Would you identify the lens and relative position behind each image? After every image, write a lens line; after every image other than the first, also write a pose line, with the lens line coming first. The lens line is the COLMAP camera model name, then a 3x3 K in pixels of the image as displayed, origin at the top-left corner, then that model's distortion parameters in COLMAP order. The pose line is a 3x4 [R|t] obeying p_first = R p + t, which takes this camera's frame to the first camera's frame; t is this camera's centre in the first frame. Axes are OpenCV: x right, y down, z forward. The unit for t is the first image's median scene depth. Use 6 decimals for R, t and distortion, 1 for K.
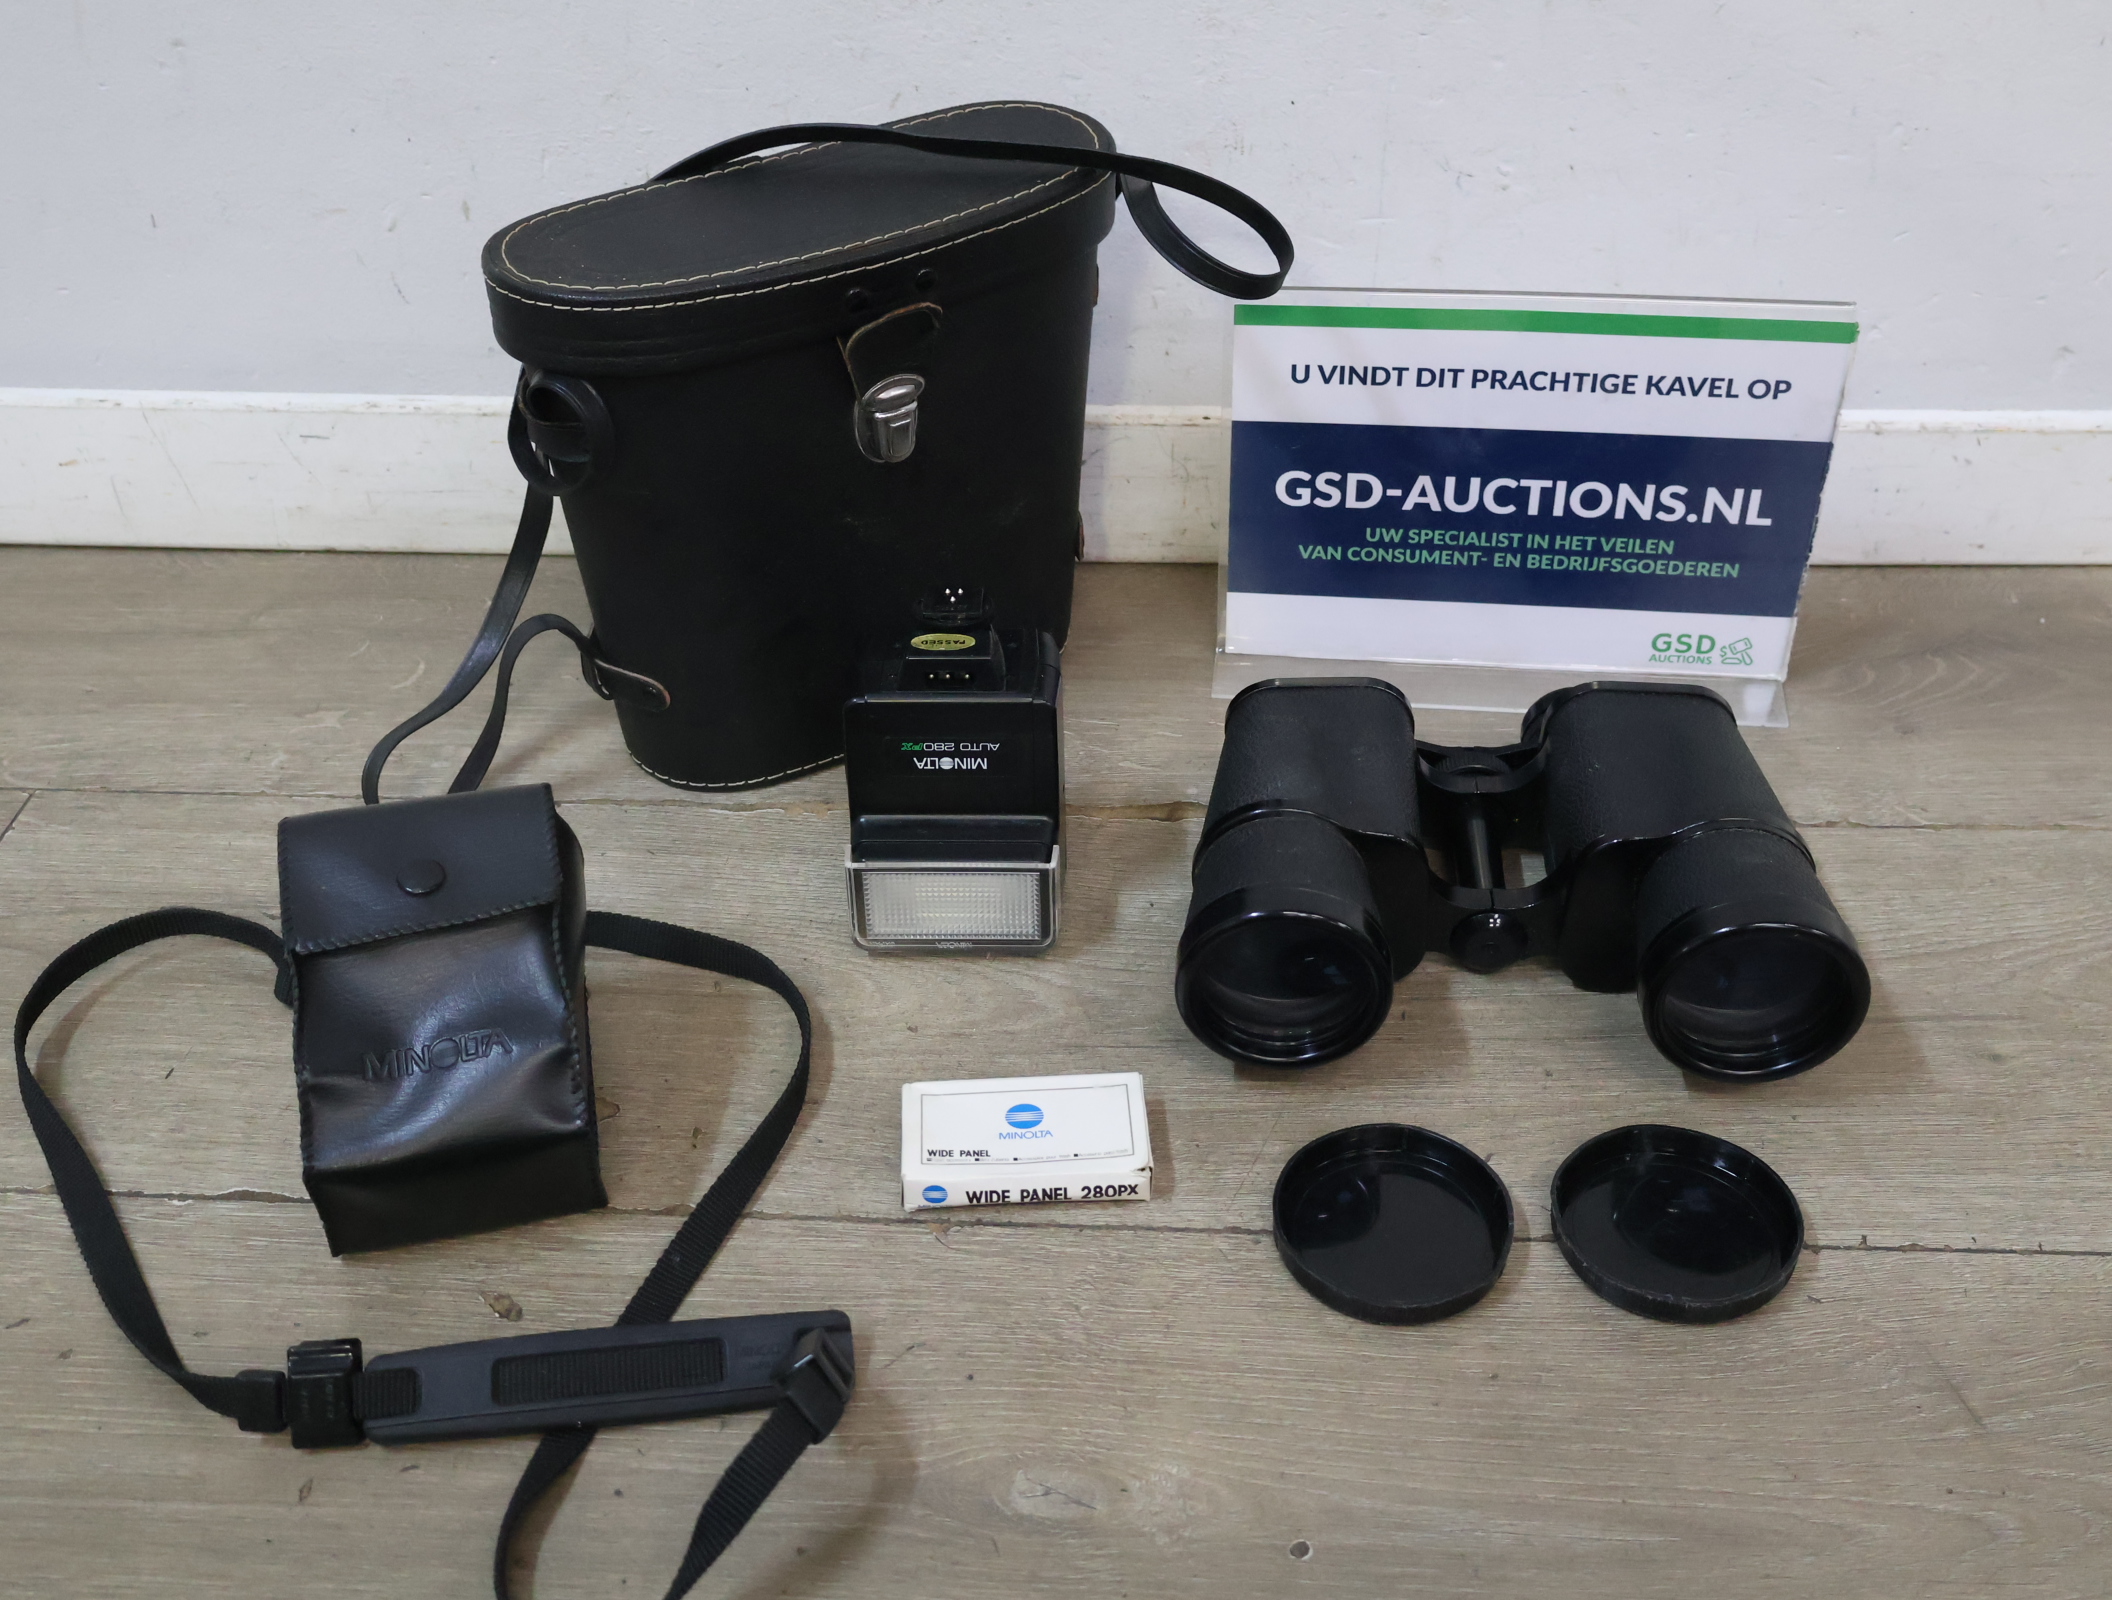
lens RADIAL K [[2262.6, 0, 1058.6], [0, 2262.6, 813.6], [0, 0, 1]] dist [0.006781, 0.002184]
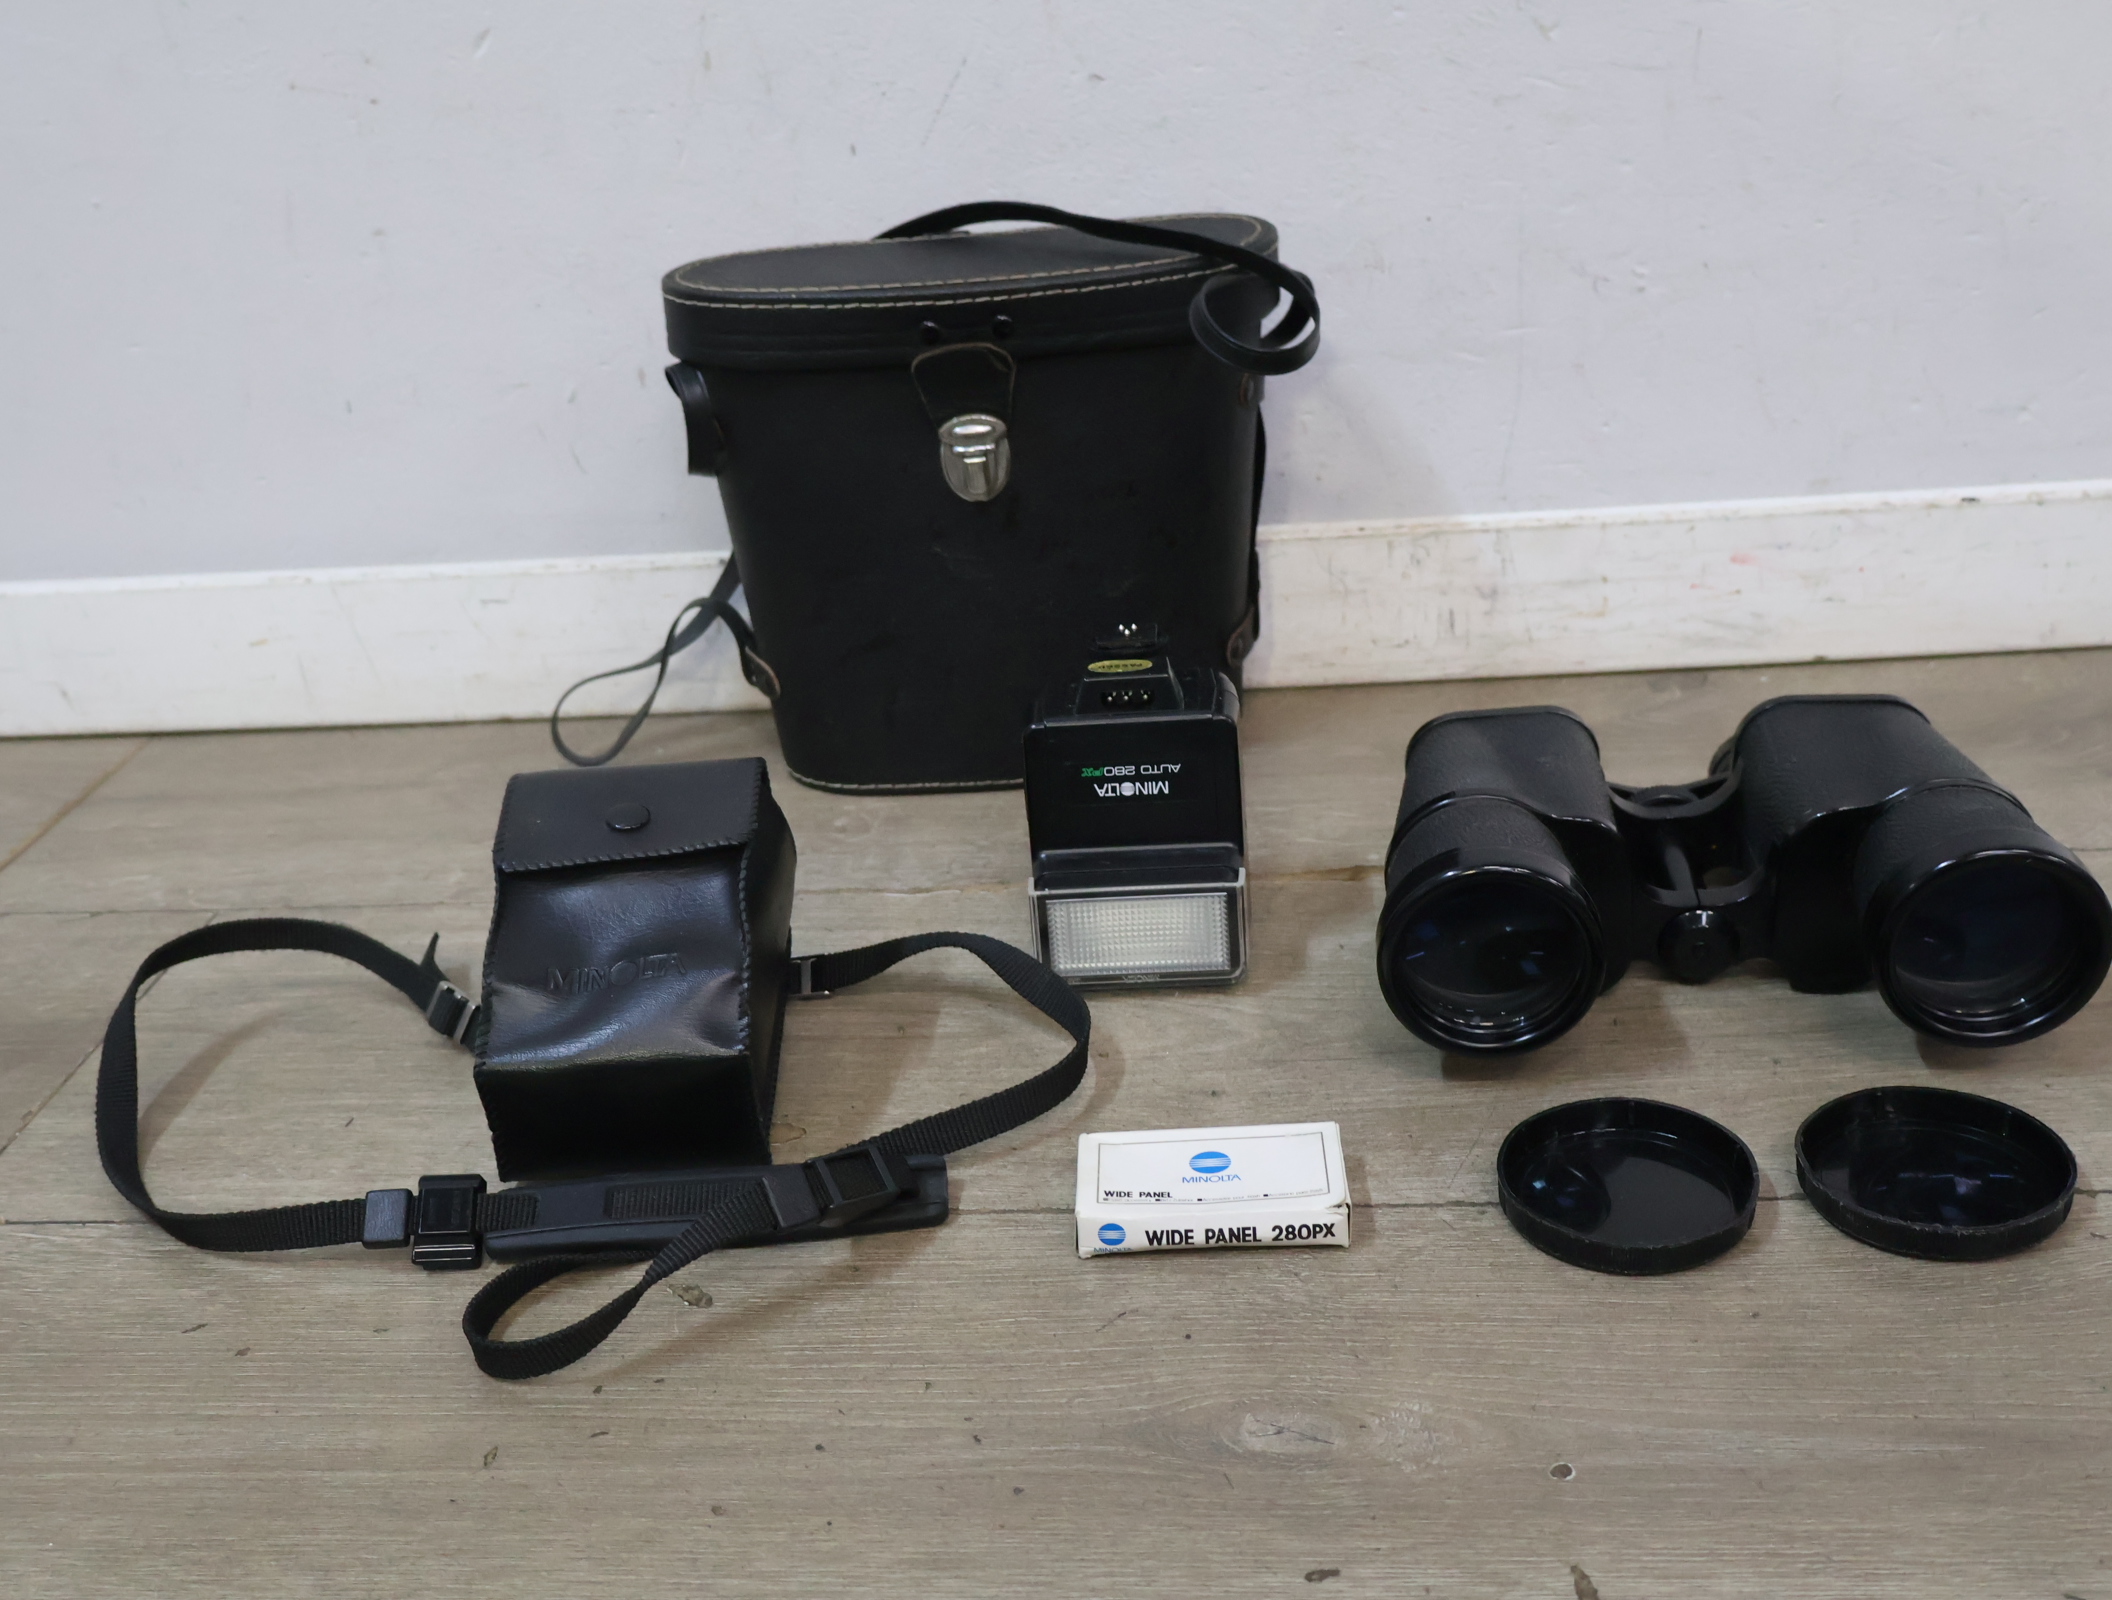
lens RADIAL K [[2284.9, 0, 1056.0], [0, 2284.9, 800.0], [0, 0, 1]] dist [0.007982, 0.000235]
pose [[0.997621, -0.044450, -0.052695, -0.031539], [0.032338, 0.976790, -0.211742, 0.215643], [0.060884, 0.209534, 0.975904, 0.024998]]
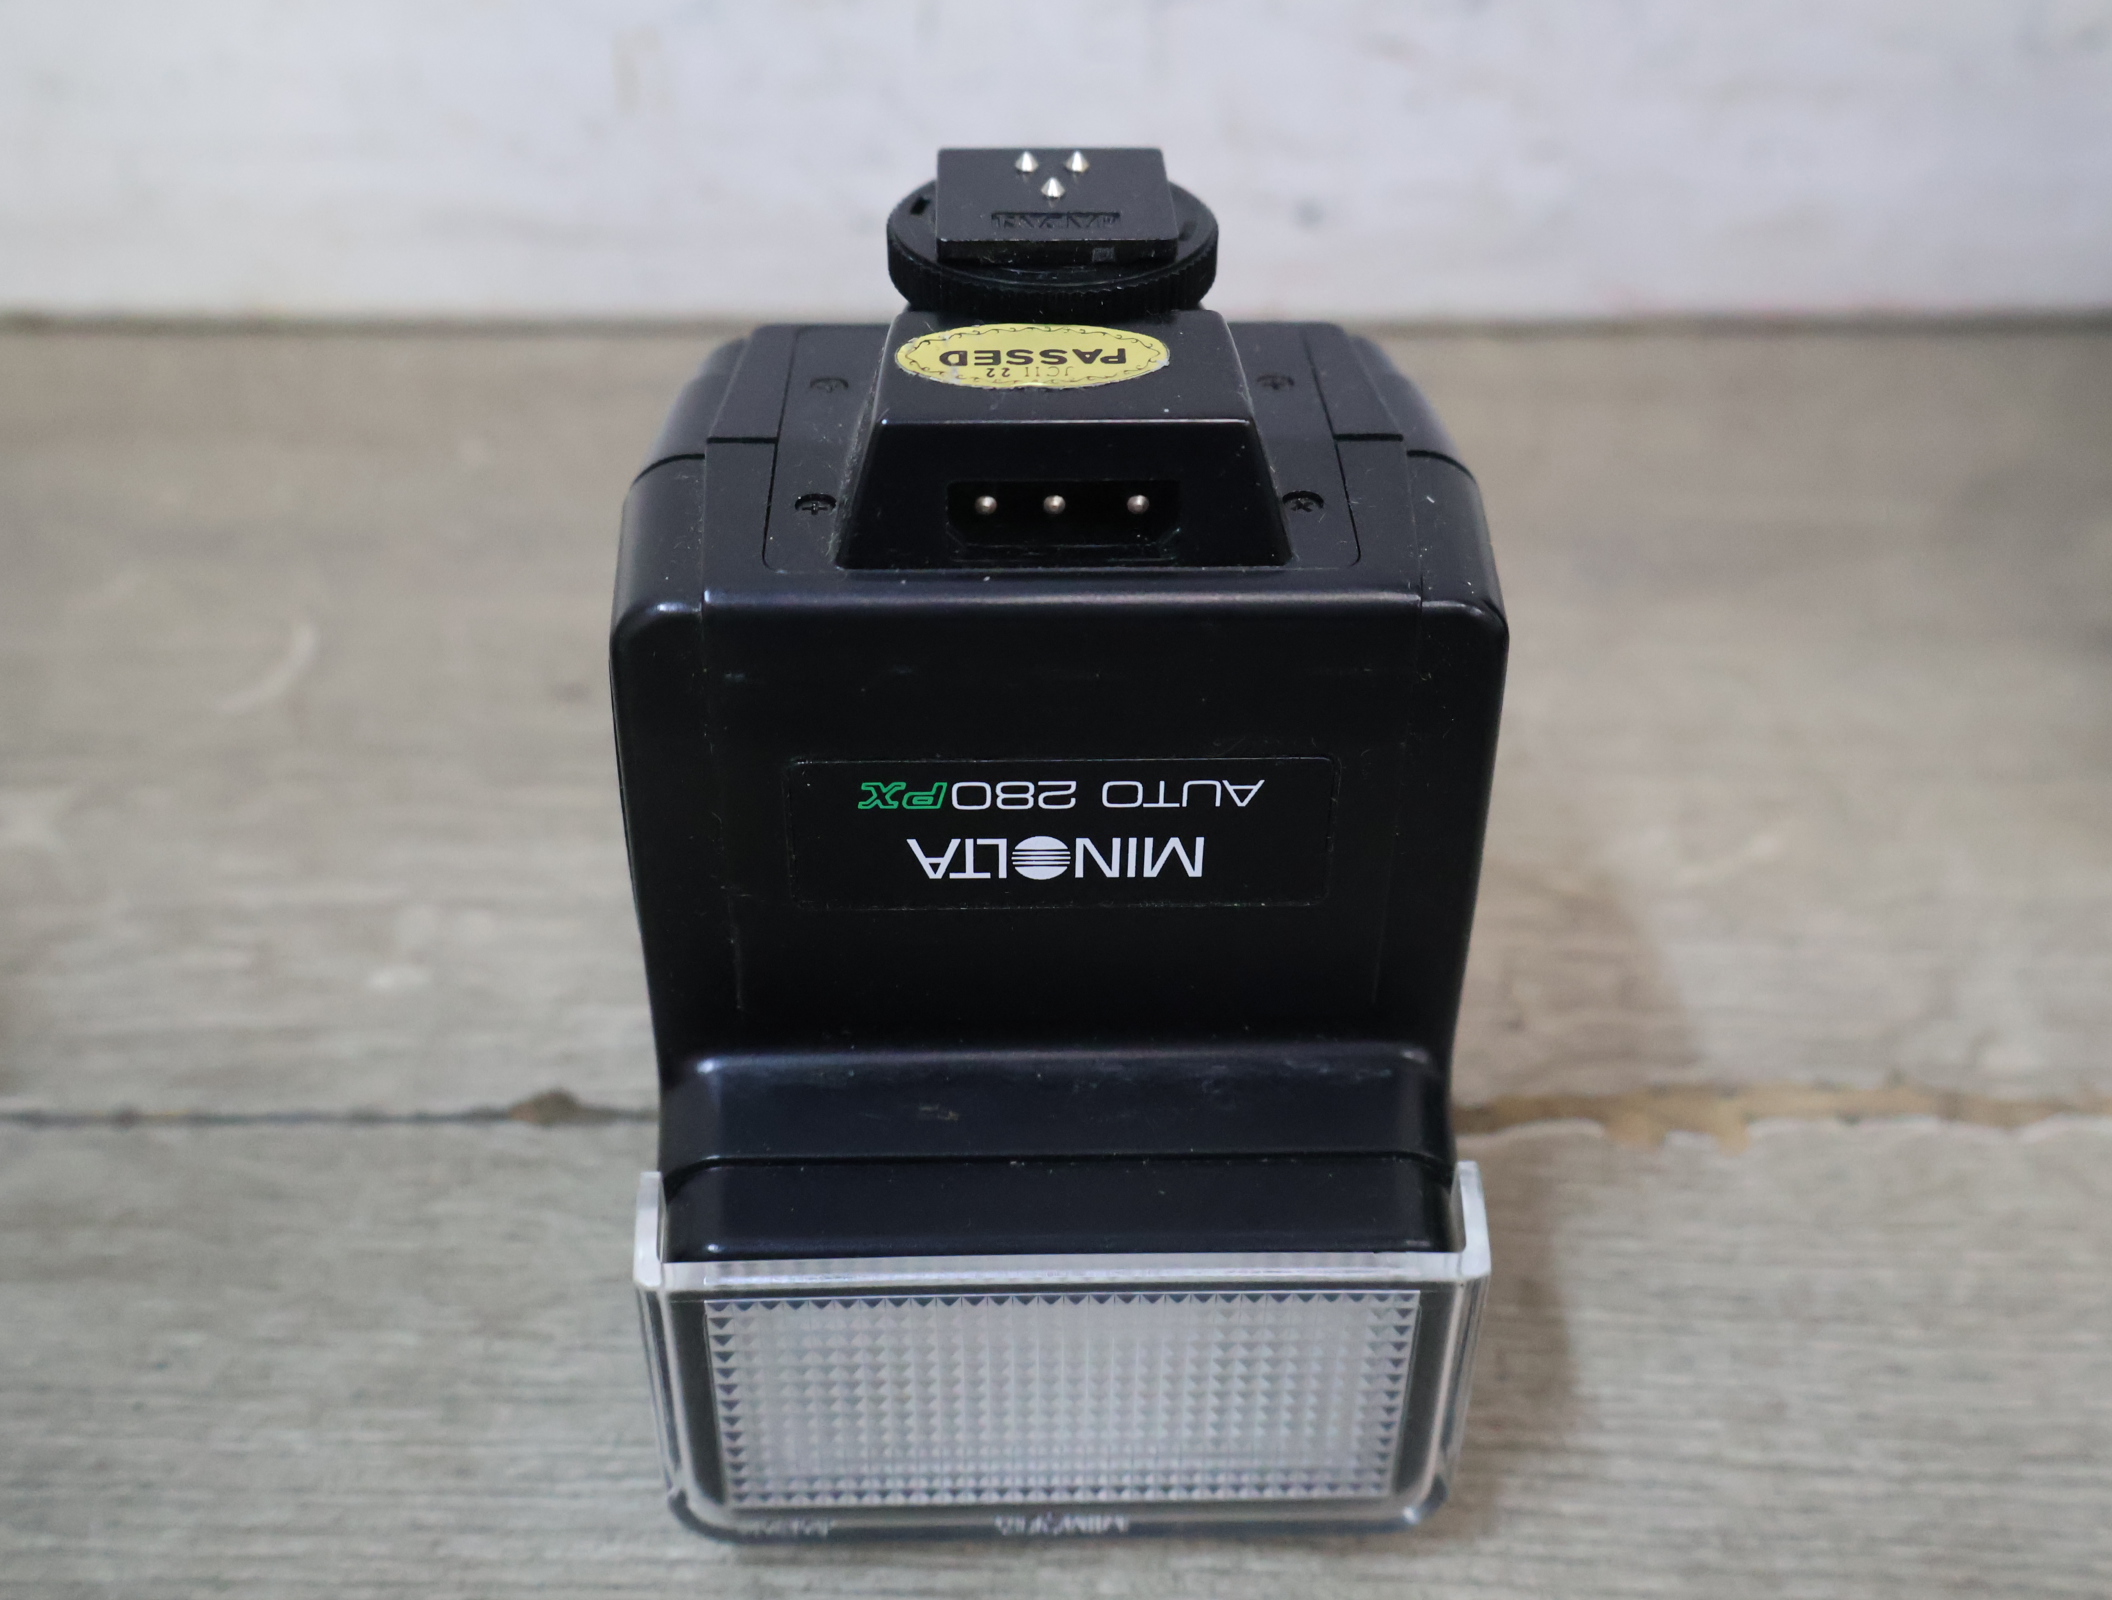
lens RADIAL K [[2262.6, 0, 1058.6], [0, 2262.6, 813.6], [0, 0, 1]] dist [0.006781, 0.002184]
pose [[0.998096, -0.015280, 0.059750, -0.069514], [0.010399, 0.996645, 0.081177, -0.052505], [-0.060790, -0.080401, 0.994907, 0.840623]]
